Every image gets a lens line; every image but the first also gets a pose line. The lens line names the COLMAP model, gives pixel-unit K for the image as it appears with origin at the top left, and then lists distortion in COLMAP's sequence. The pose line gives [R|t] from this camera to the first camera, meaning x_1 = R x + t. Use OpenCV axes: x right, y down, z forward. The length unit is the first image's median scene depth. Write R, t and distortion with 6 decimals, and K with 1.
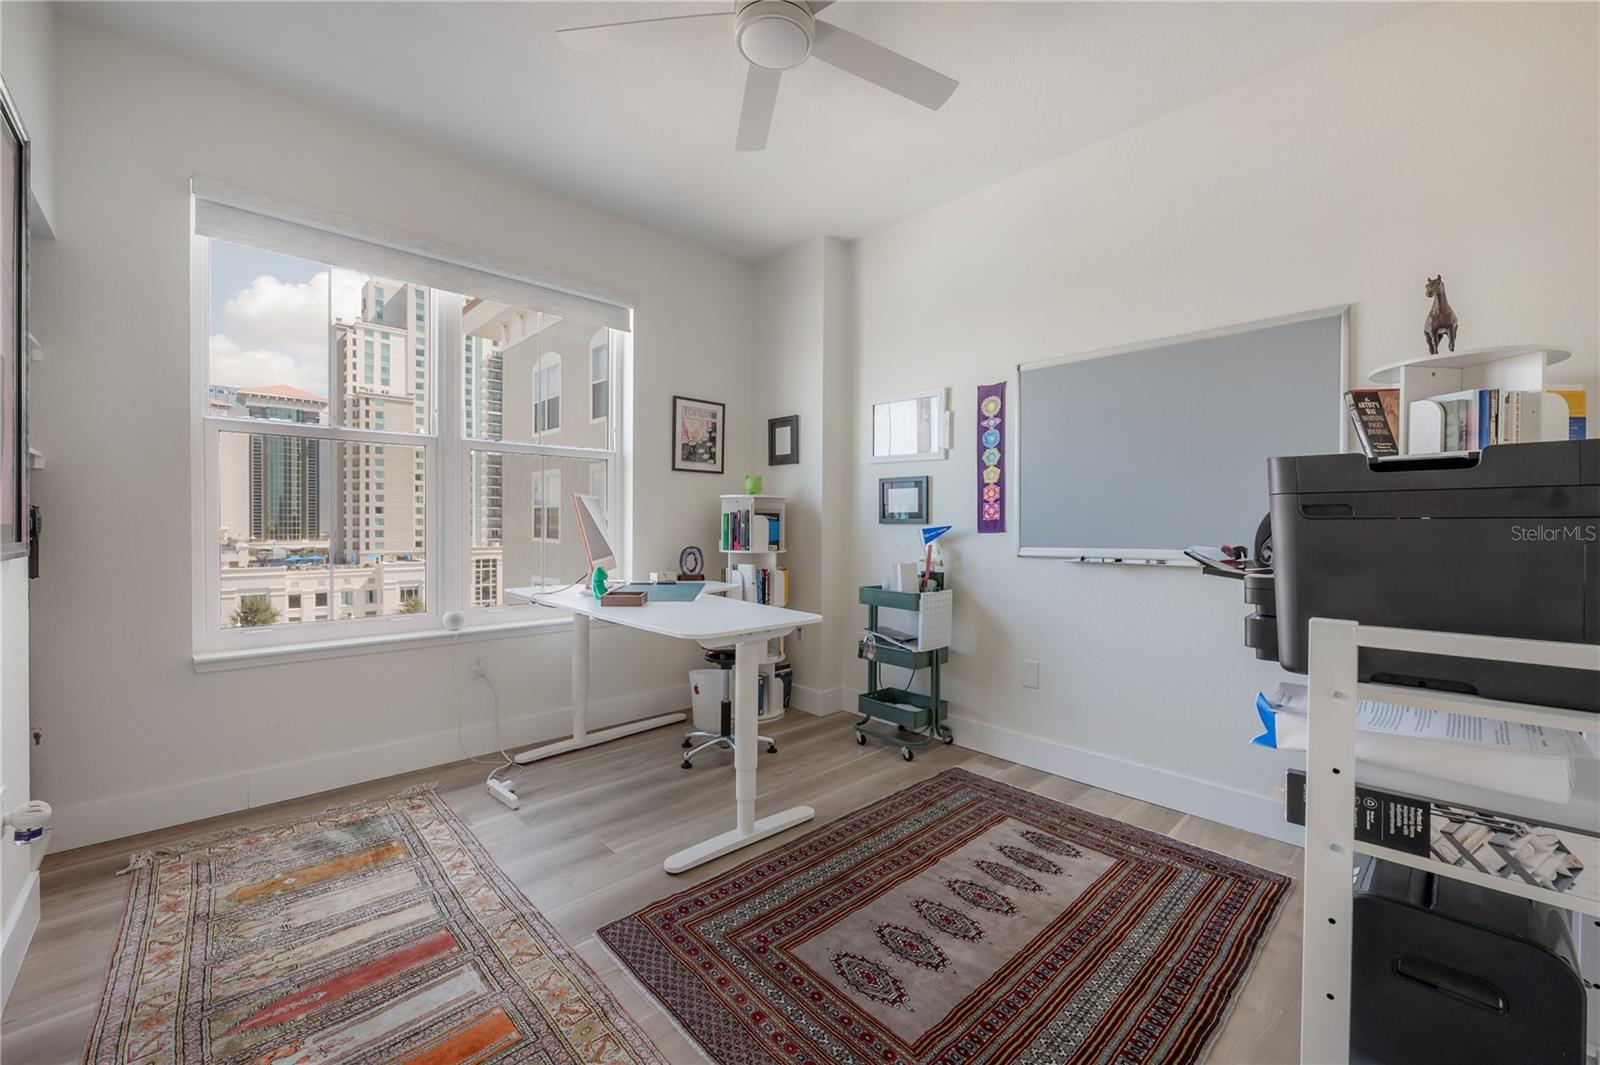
lens RADIAL K [[641.9, 0, 810.0], [0, 641.9, 528.8], [0, 0, 1]] dist [-0.010851, 0.001649]
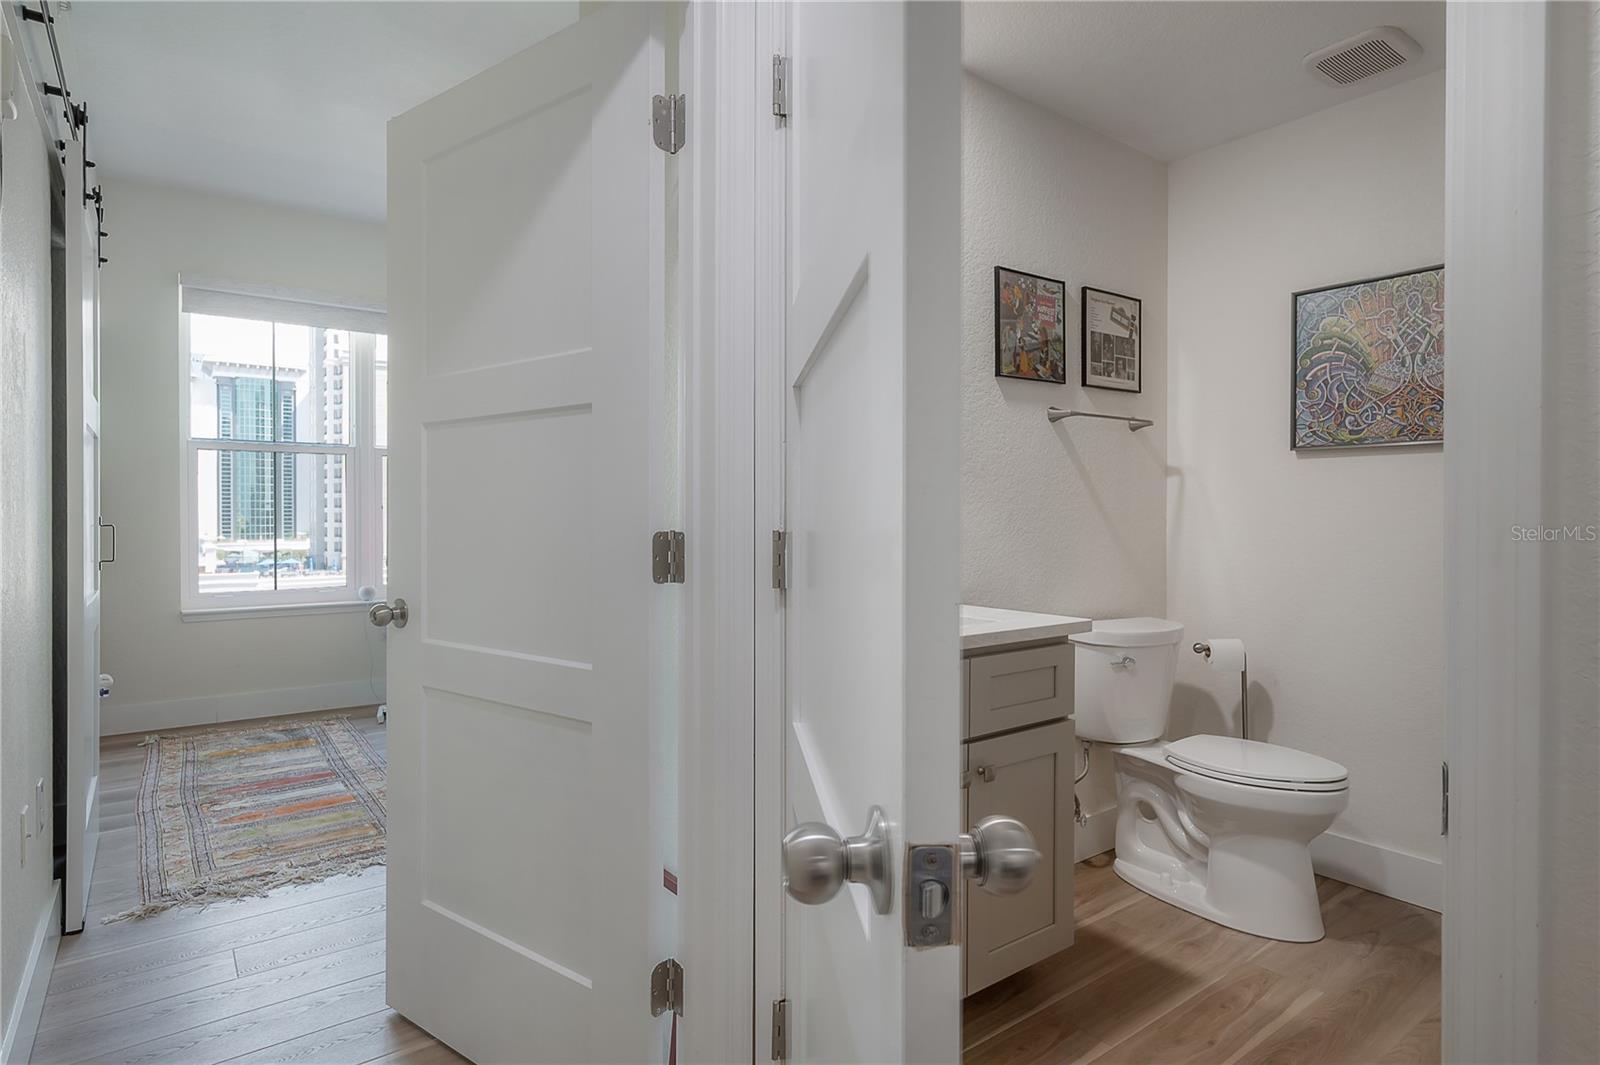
lens RADIAL K [[855.7, 0, 796.9], [0, 855.7, 523.3], [0, 0, 1]] dist [-0.001509, 0.002154]
pose [[0.992060, -0.003386, -0.125721, 0.679004], [0.003212, 0.999994, -0.001584, 0.016064], [0.125726, 0.001168, 0.992064, -0.774038]]
